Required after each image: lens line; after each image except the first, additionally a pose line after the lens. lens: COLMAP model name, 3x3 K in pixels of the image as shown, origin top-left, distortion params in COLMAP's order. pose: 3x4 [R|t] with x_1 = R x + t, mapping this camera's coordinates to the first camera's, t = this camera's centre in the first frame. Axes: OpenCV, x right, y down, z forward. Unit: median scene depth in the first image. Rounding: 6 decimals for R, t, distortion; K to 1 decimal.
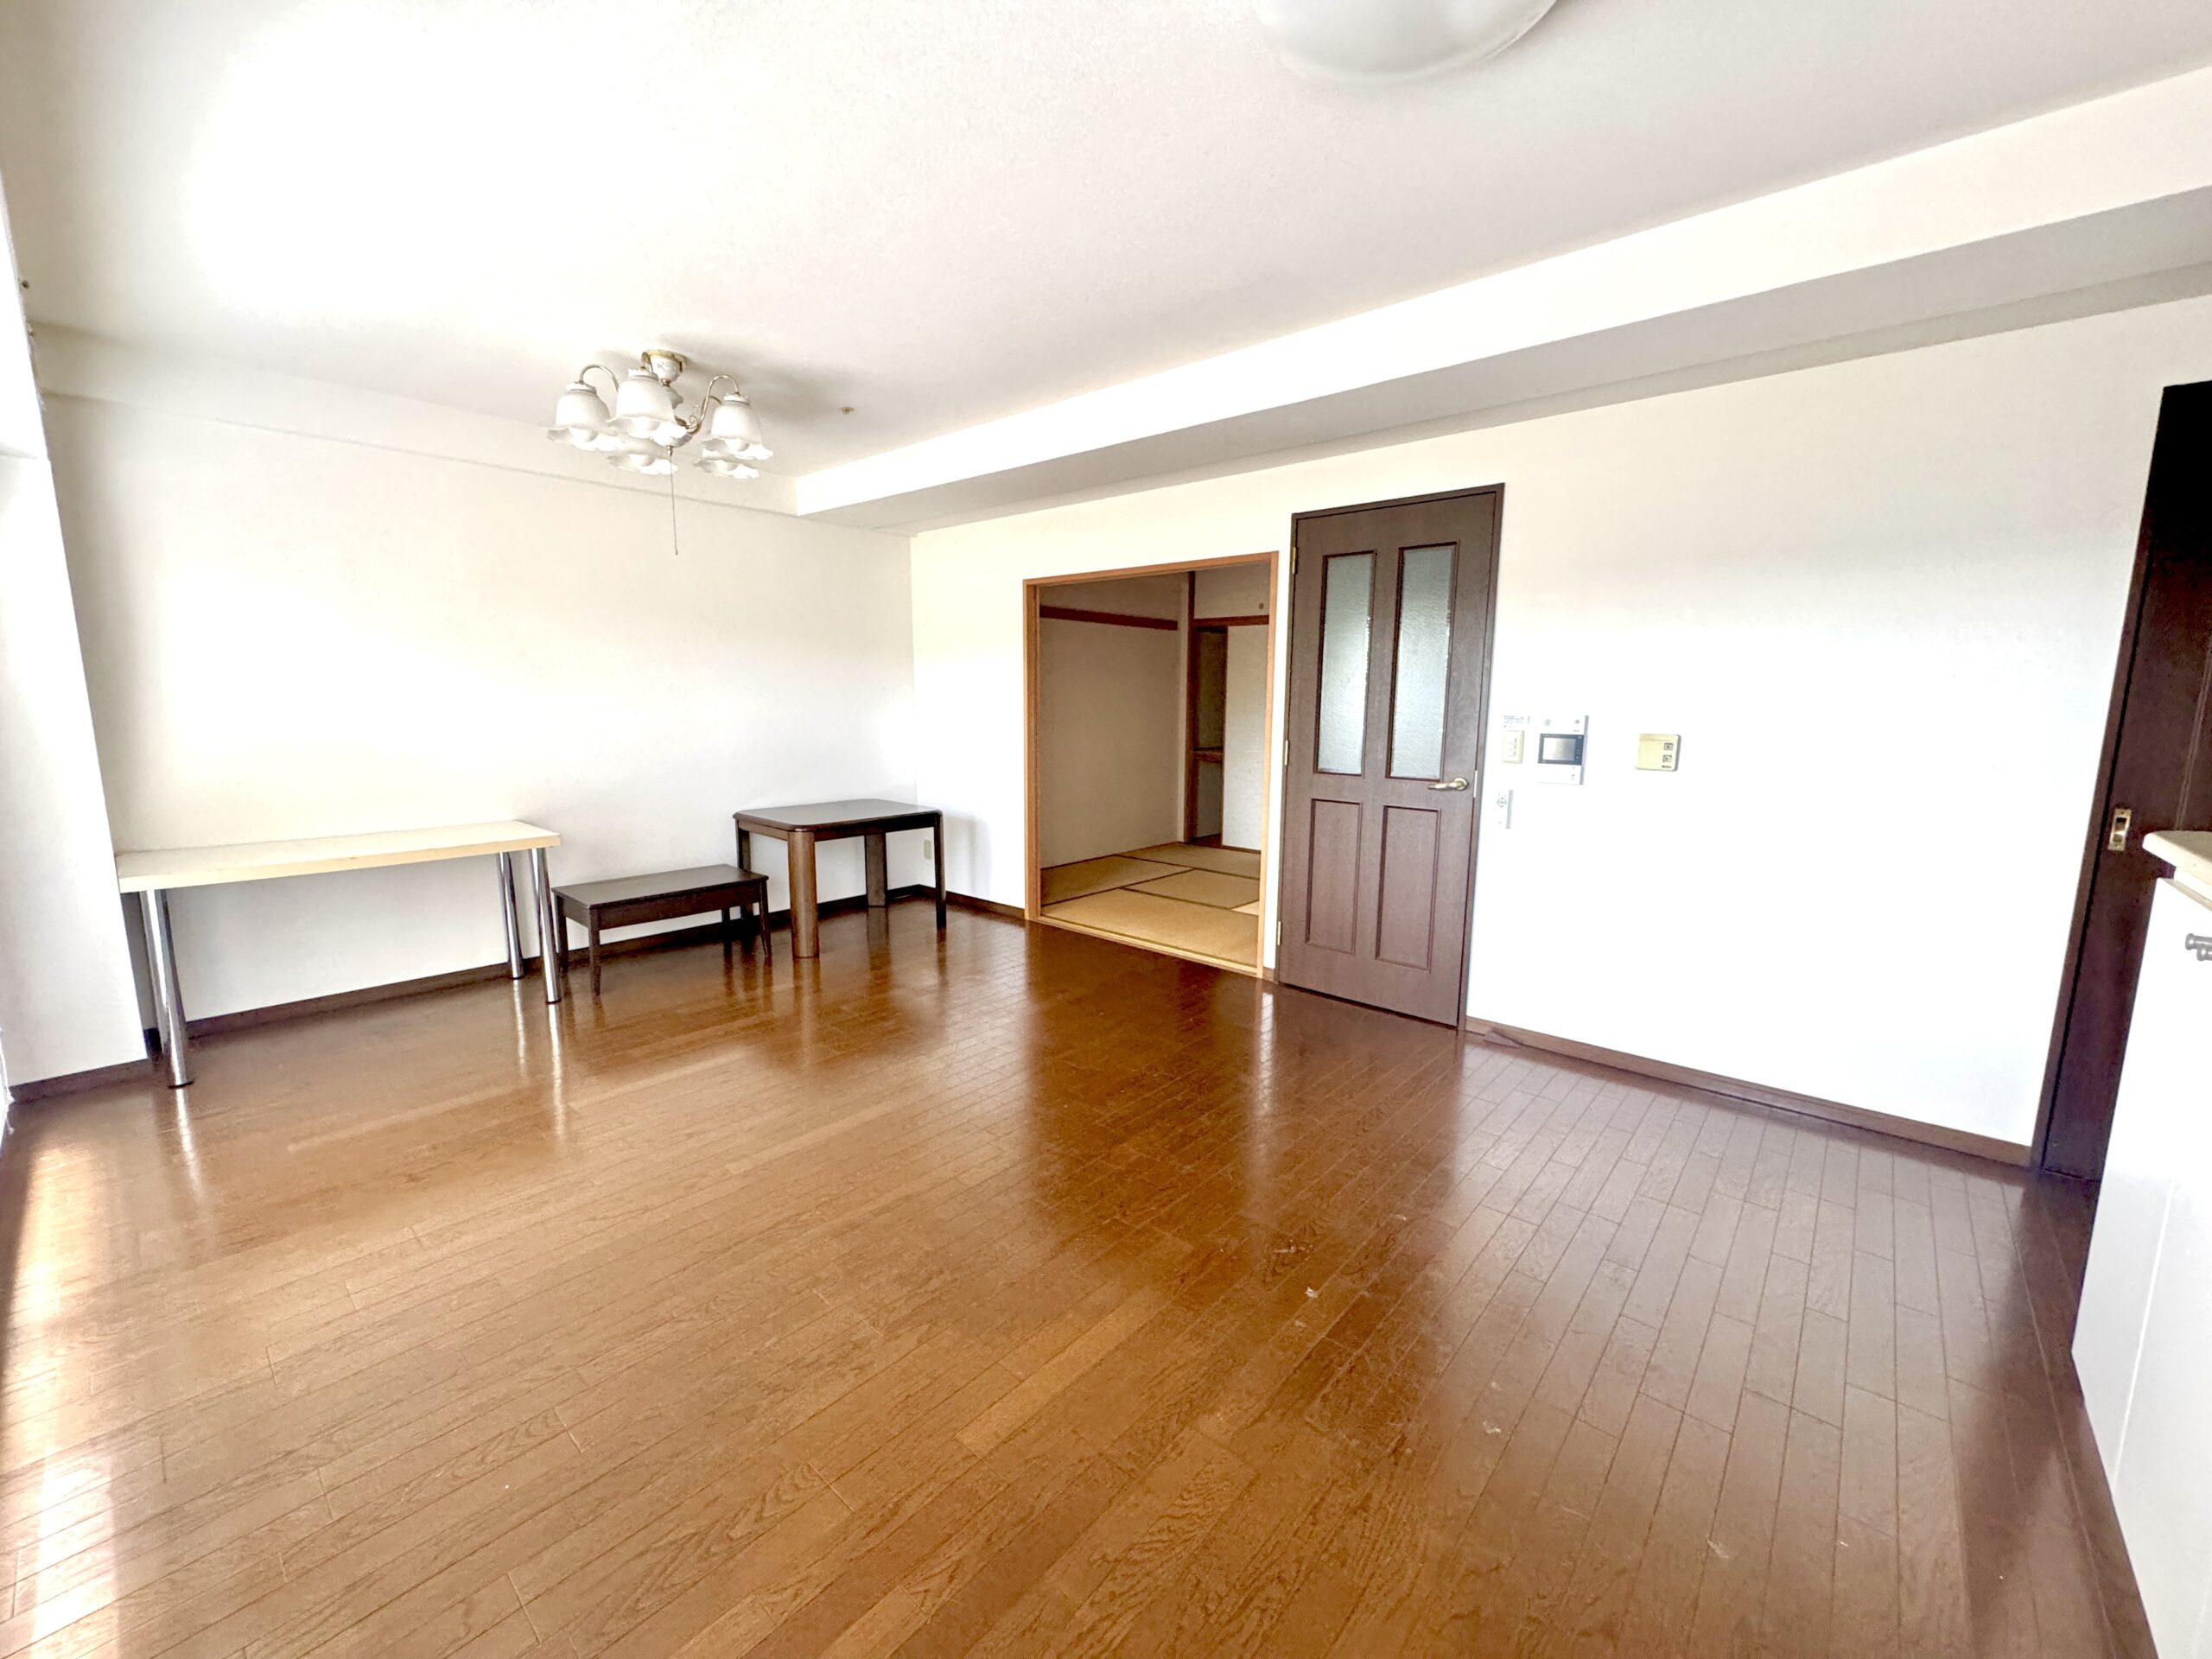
lens RADIAL K [[882.9, 0, 1113.8], [0, 882.9, 833.9], [0, 0, 1]] dist [-0.003792, 0.000041]
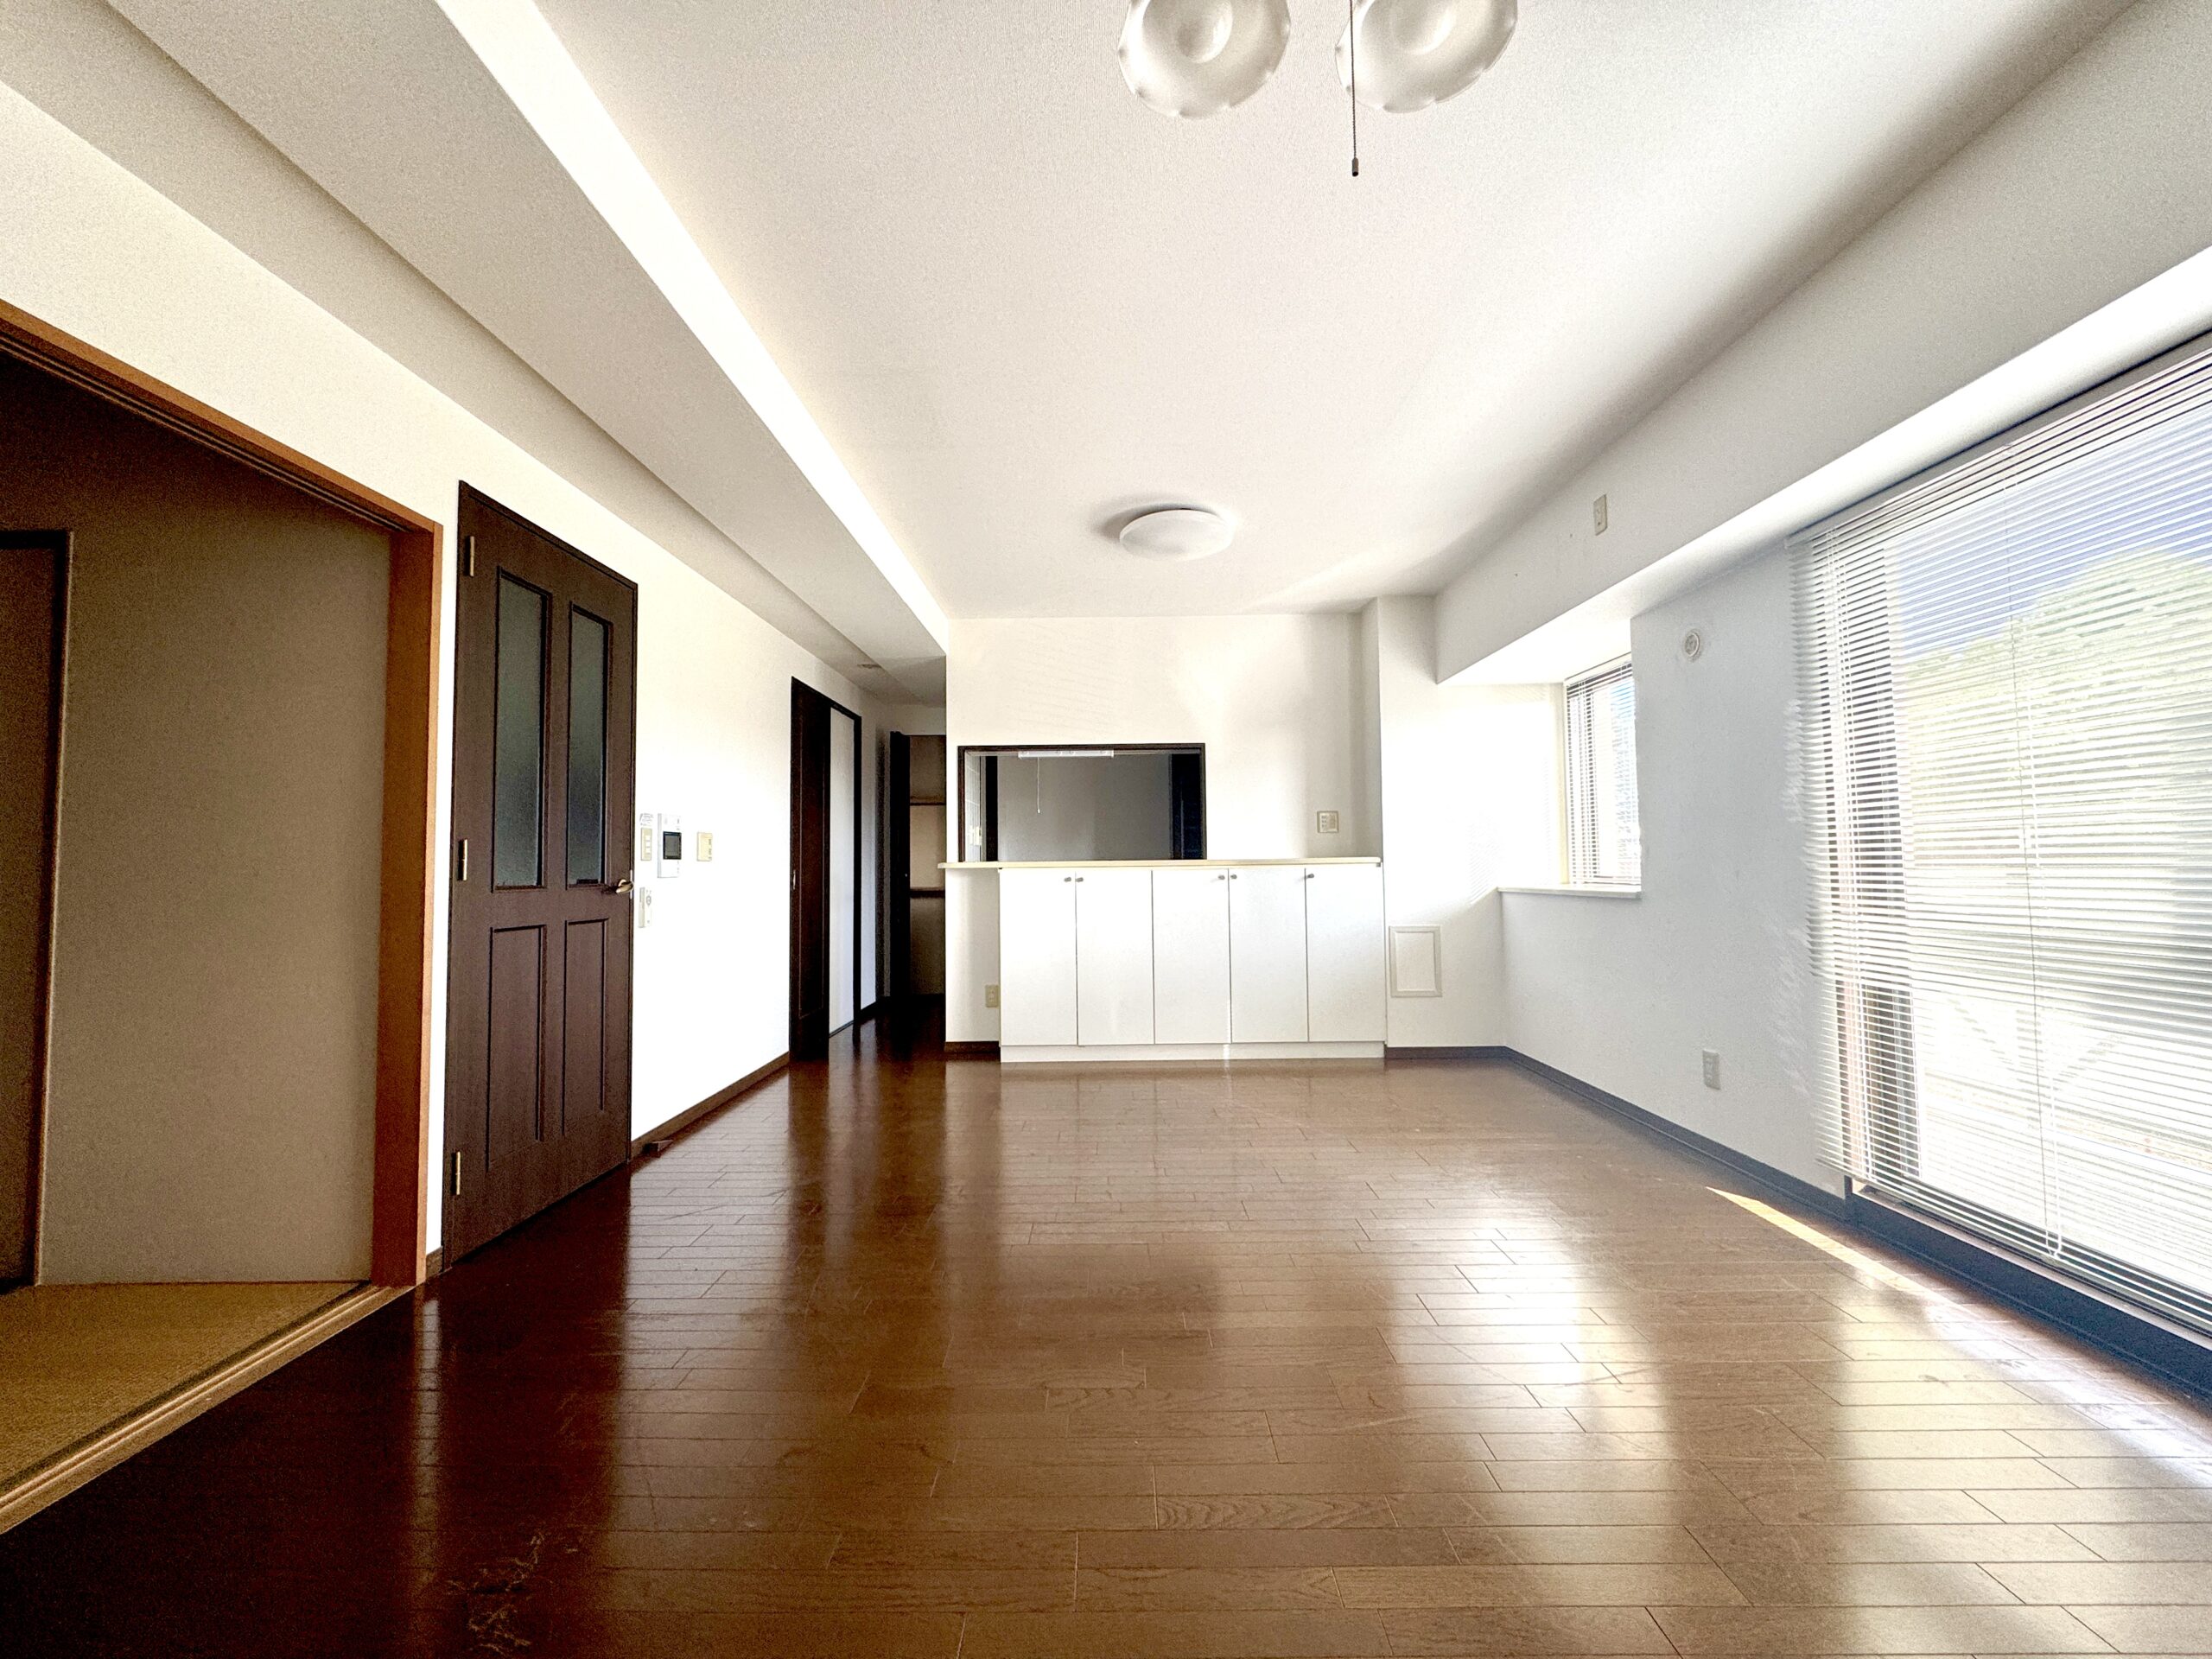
lens RADIAL K [[882.9, 0, 1106.7], [0, 882.9, 827.7], [0, 0, 1]] dist [-0.003792, 0.000041]
pose [[-0.654703, 0.026512, 0.755421, -0.535673], [0.112739, 0.991631, 0.062906, -0.101257], [-0.747431, 0.126350, -0.652213, 1.041475]]
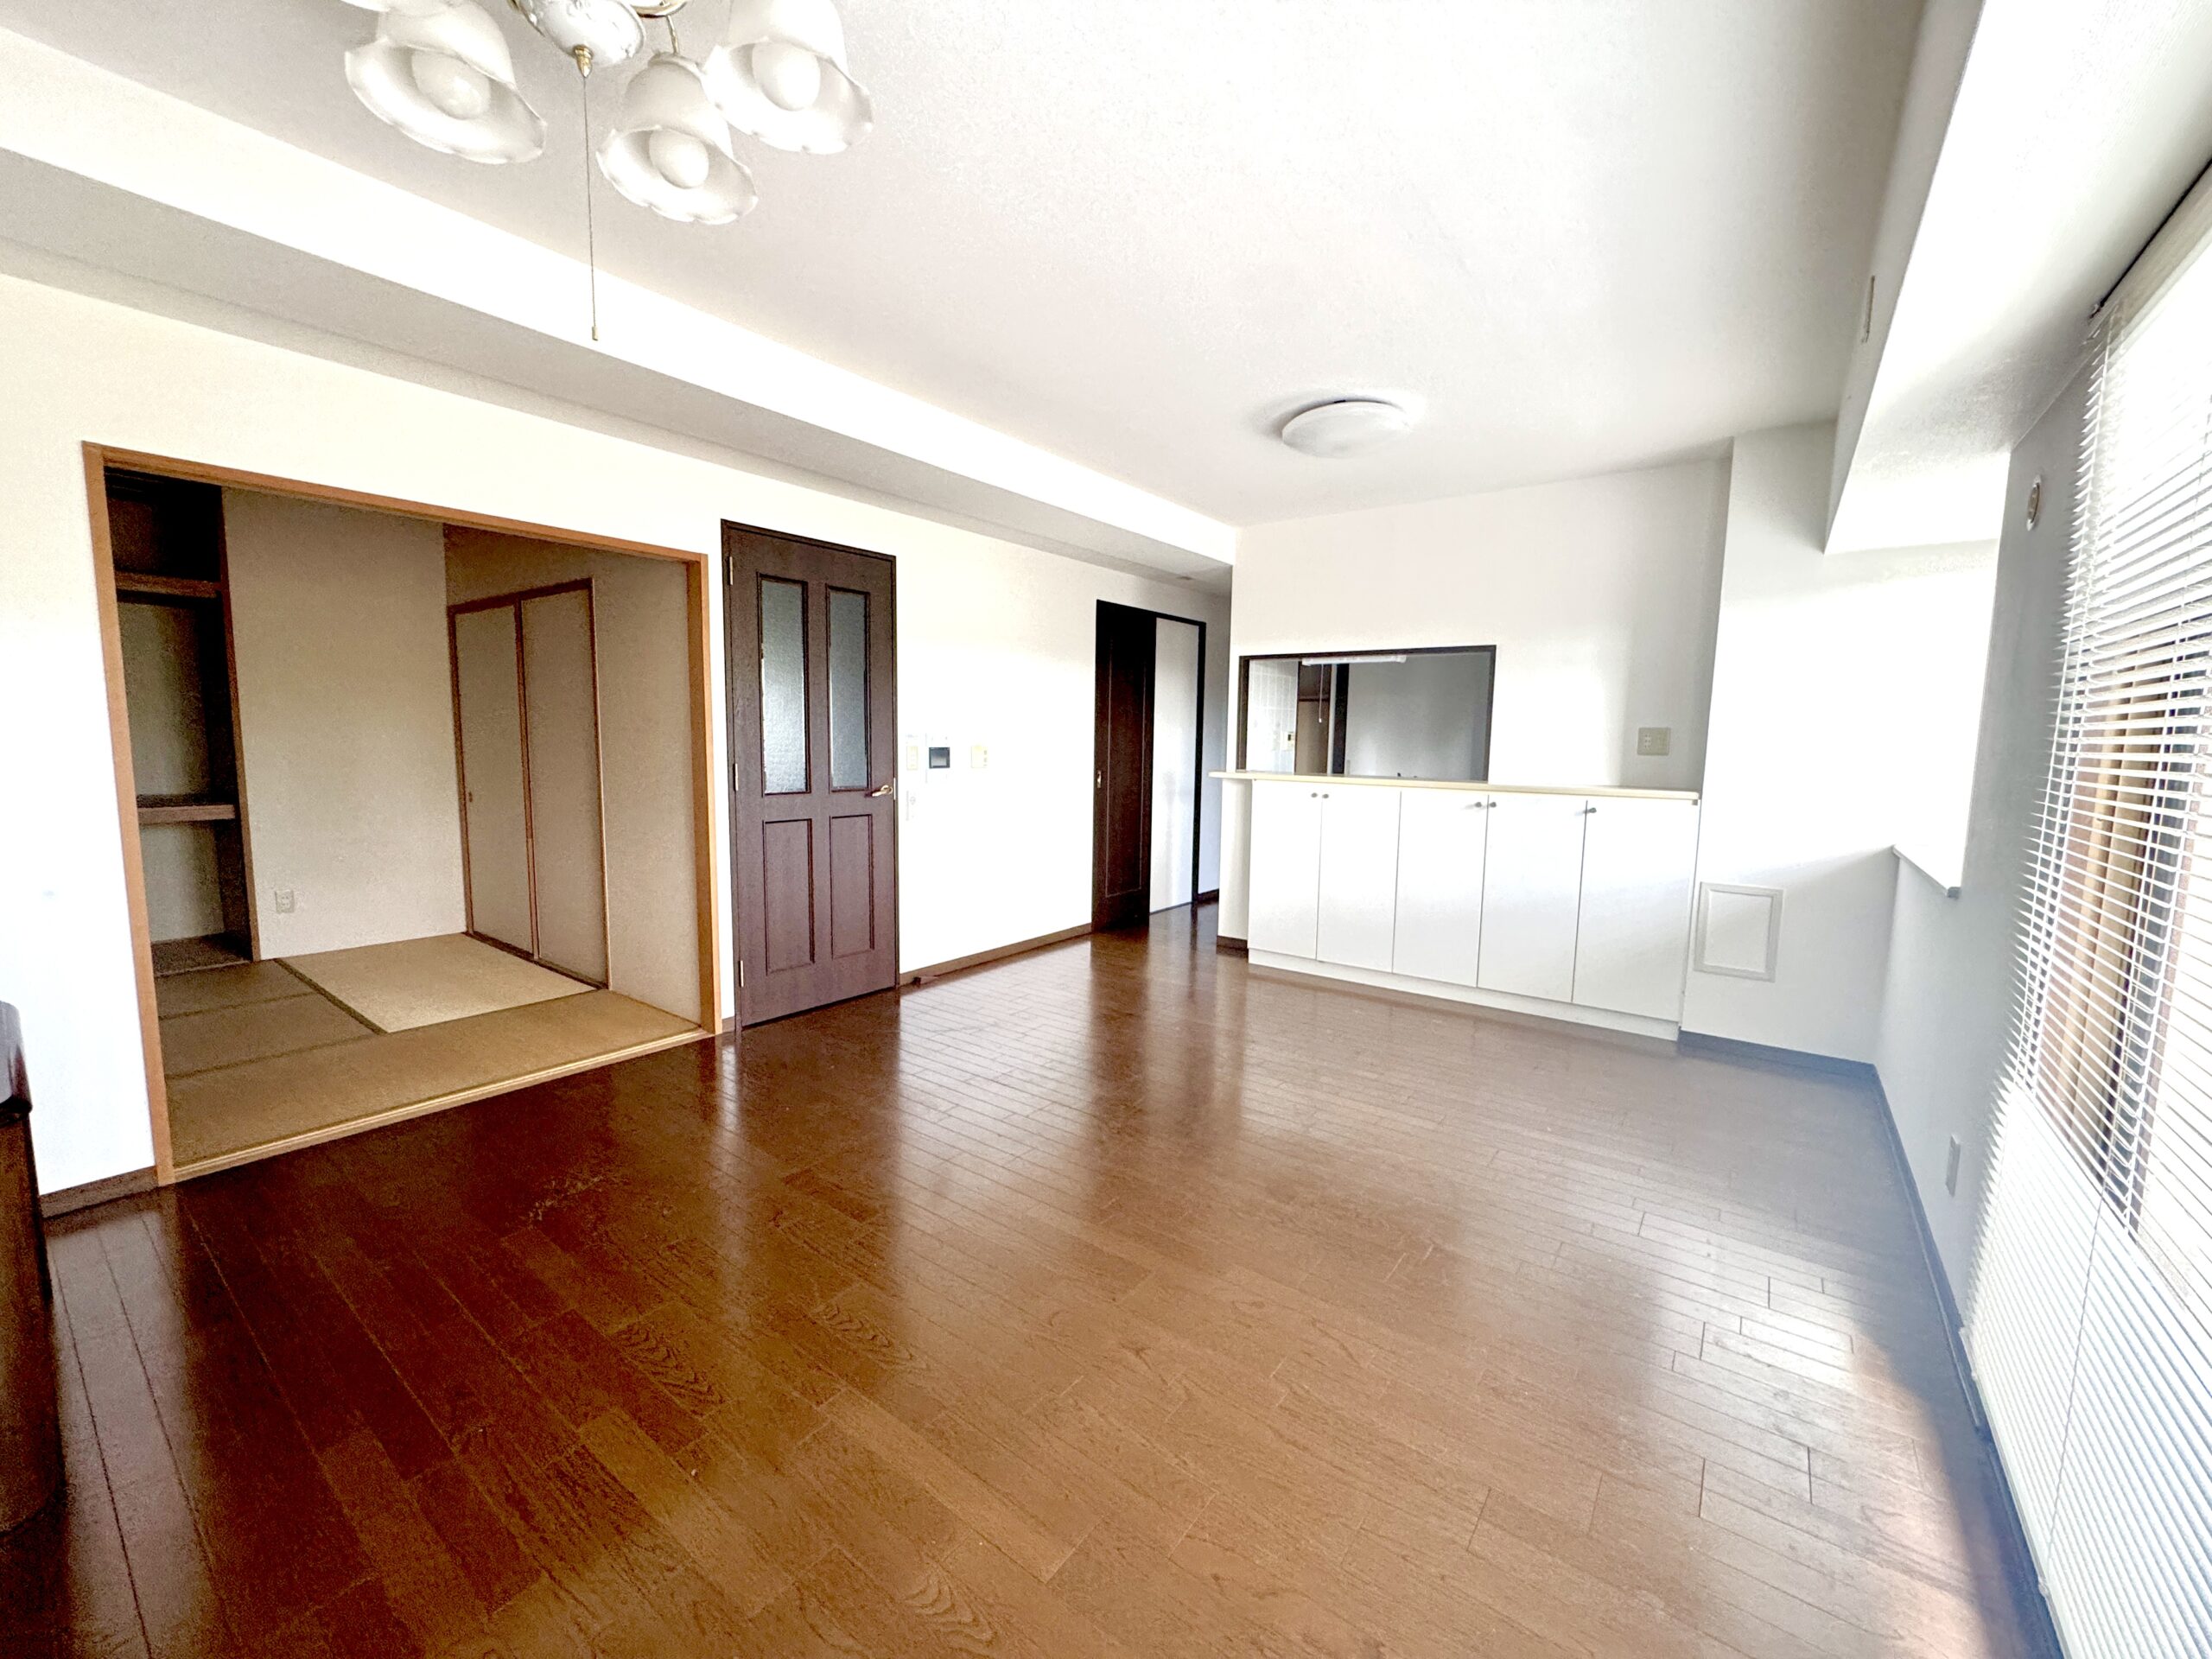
lens RADIAL K [[882.9, 0, 1101.4], [0, 882.9, 829.5], [0, 0, 1]] dist [-0.003792, 0.000041]
pose [[-0.076765, -0.124046, 0.989303, -0.737794], [0.129608, 0.982570, 0.133258, -0.110363], [-0.988589, 0.138452, -0.059350, 0.672314]]
